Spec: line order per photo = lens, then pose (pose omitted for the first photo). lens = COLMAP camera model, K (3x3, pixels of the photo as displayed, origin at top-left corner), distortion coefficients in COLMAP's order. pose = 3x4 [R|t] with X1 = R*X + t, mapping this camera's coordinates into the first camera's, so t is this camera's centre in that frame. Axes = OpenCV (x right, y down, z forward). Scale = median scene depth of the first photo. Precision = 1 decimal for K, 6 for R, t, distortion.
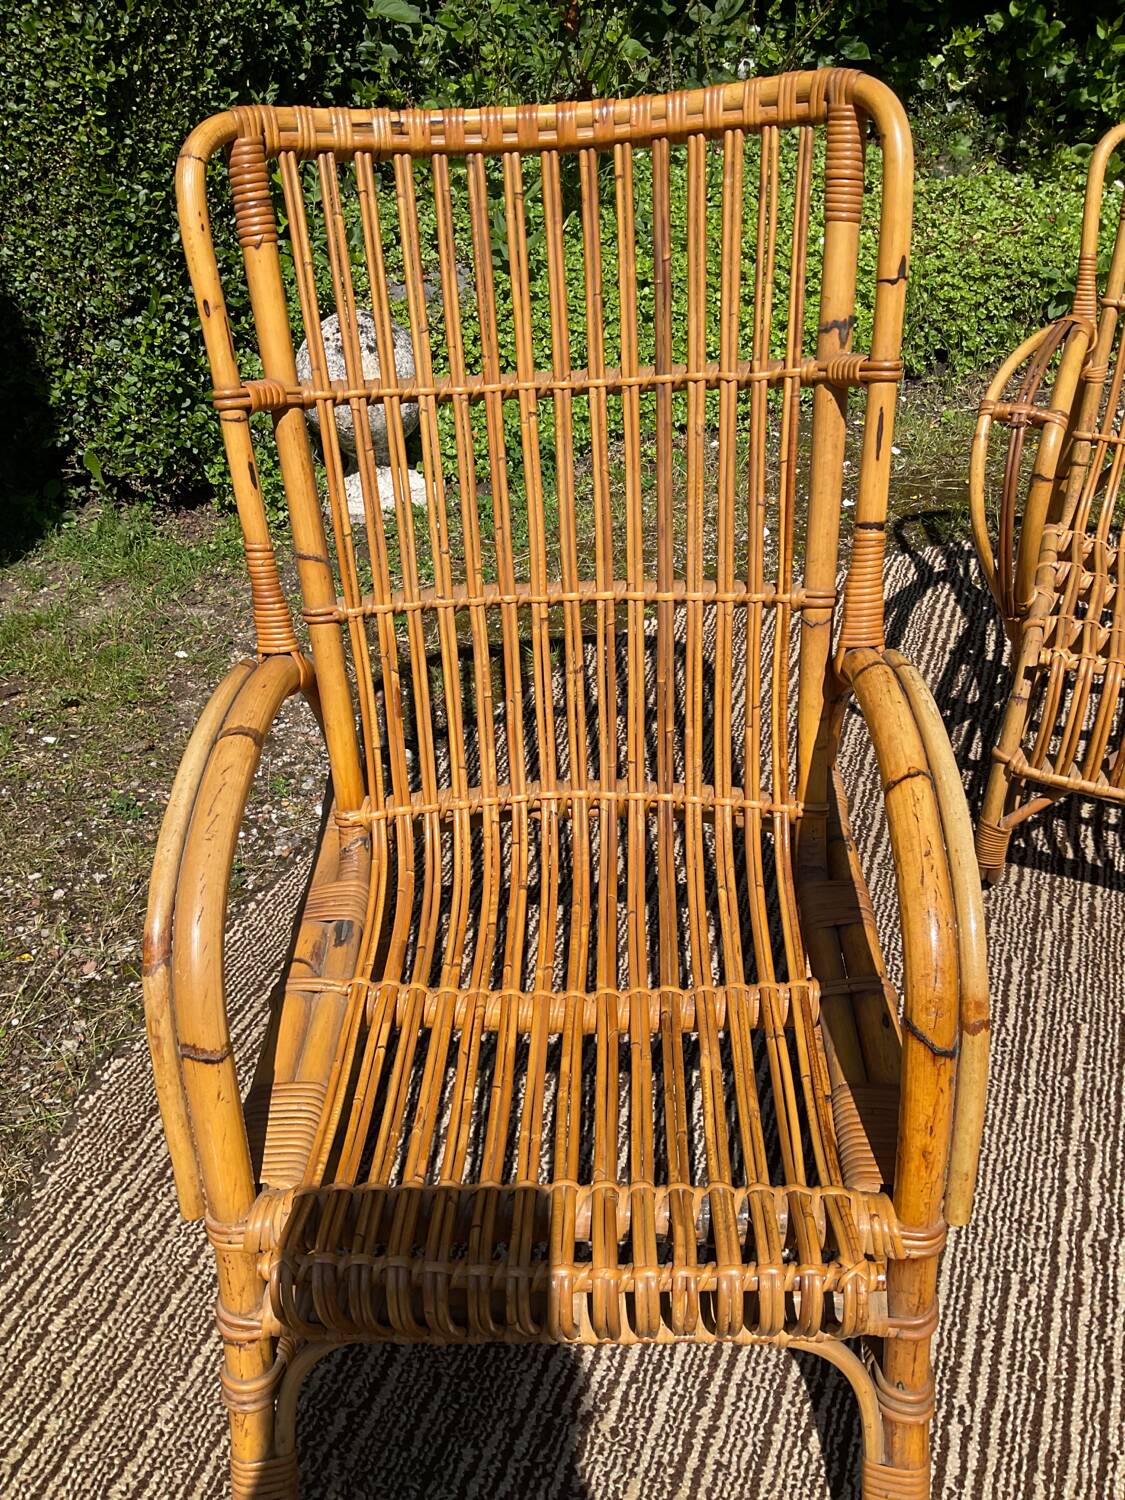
lens RADIAL K [[1270.3, 0, 559.2], [0, 1270.3, 745.0], [0, 0, 1]] dist [0.002115, -0.019271]
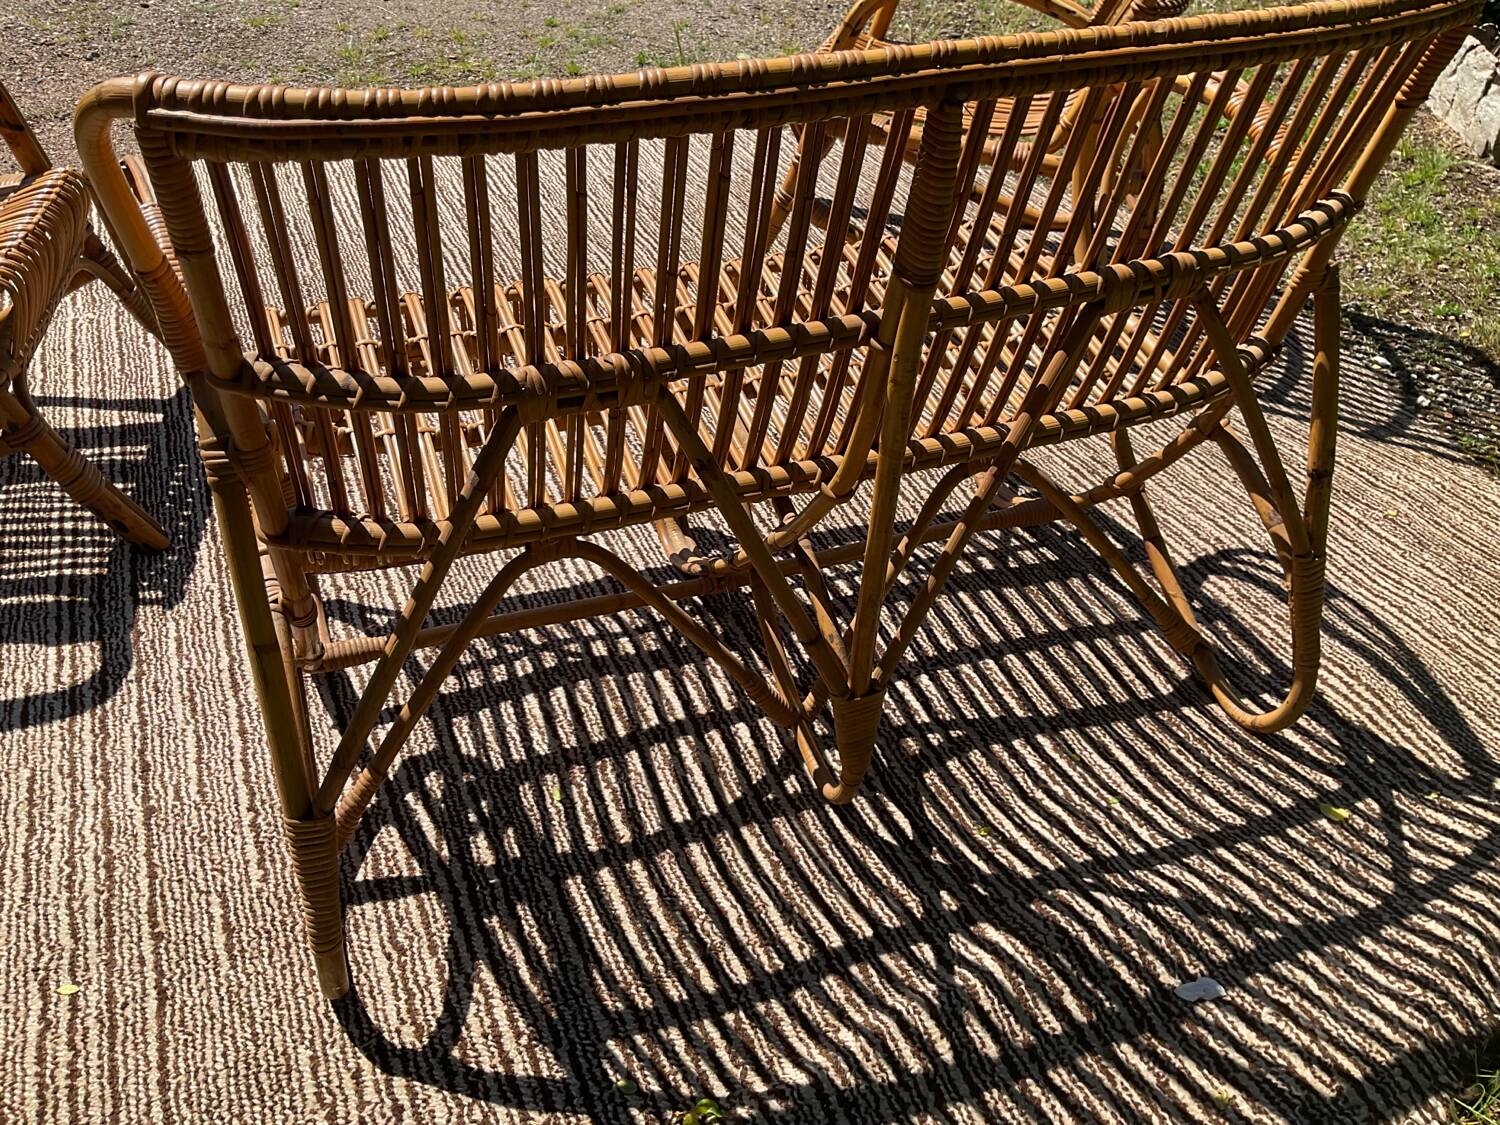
lens RADIAL K [[1265.0, 0, 747.9], [0, 1265.0, 513.8], [0, 0, 1]] dist [0.030675, -0.074449]
pose [[-0.716135, 0.416657, -0.559953, 1.570275], [-0.417258, 0.387547, 0.822011, -1.004268], [0.559505, 0.822316, -0.103682, 1.402816]]
